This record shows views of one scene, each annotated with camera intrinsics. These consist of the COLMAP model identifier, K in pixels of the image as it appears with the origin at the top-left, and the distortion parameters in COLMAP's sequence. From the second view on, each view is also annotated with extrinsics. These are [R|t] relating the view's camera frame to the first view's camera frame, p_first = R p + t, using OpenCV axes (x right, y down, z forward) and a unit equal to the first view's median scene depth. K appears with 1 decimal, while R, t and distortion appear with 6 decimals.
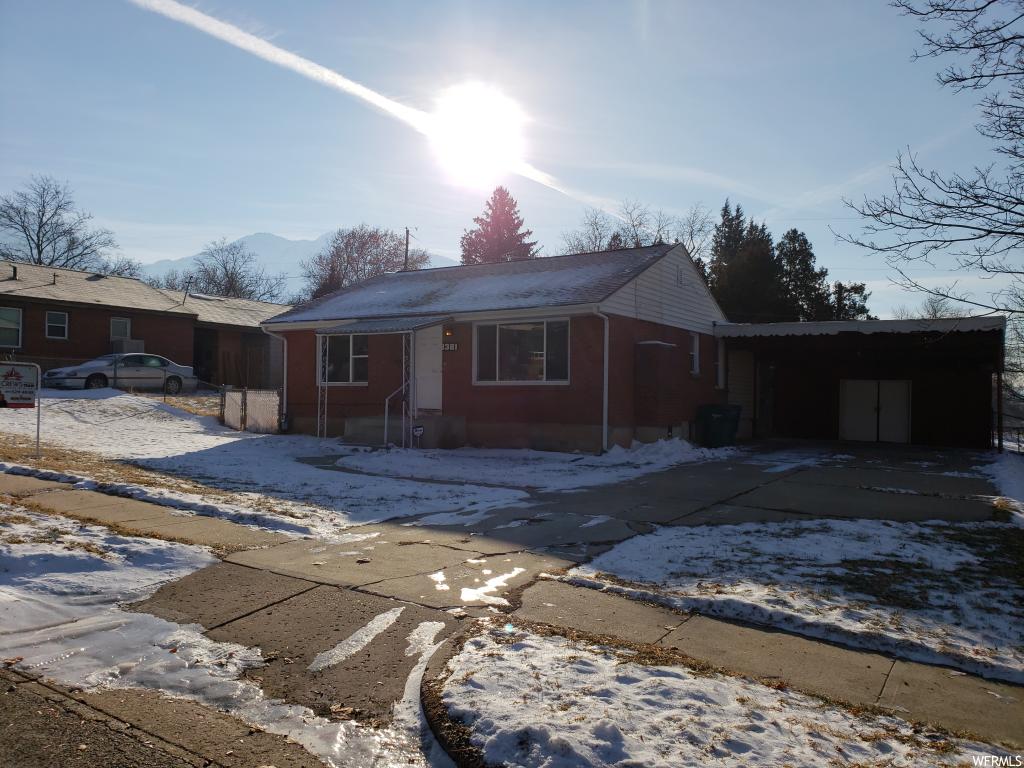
lens RADIAL K [[795.0, 0, 499.2], [0, 795.0, 395.7], [0, 0, 1]] dist [0.054727, -0.085805]
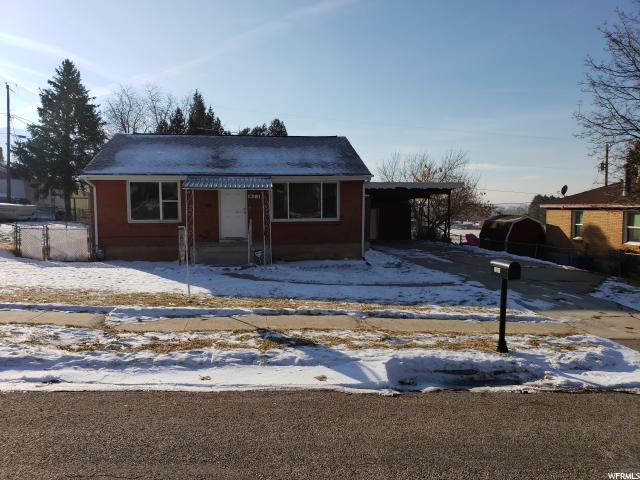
lens RADIAL K [[496.8, 0, 312.0], [0, 496.8, 247.3], [0, 0, 1]] dist [0.054727, -0.085805]
pose [[0.768599, -0.062395, 0.636681, -0.556820], [0.007807, 0.996073, 0.088191, -0.044726], [-0.639683, -0.062813, 0.766068, 0.174290]]
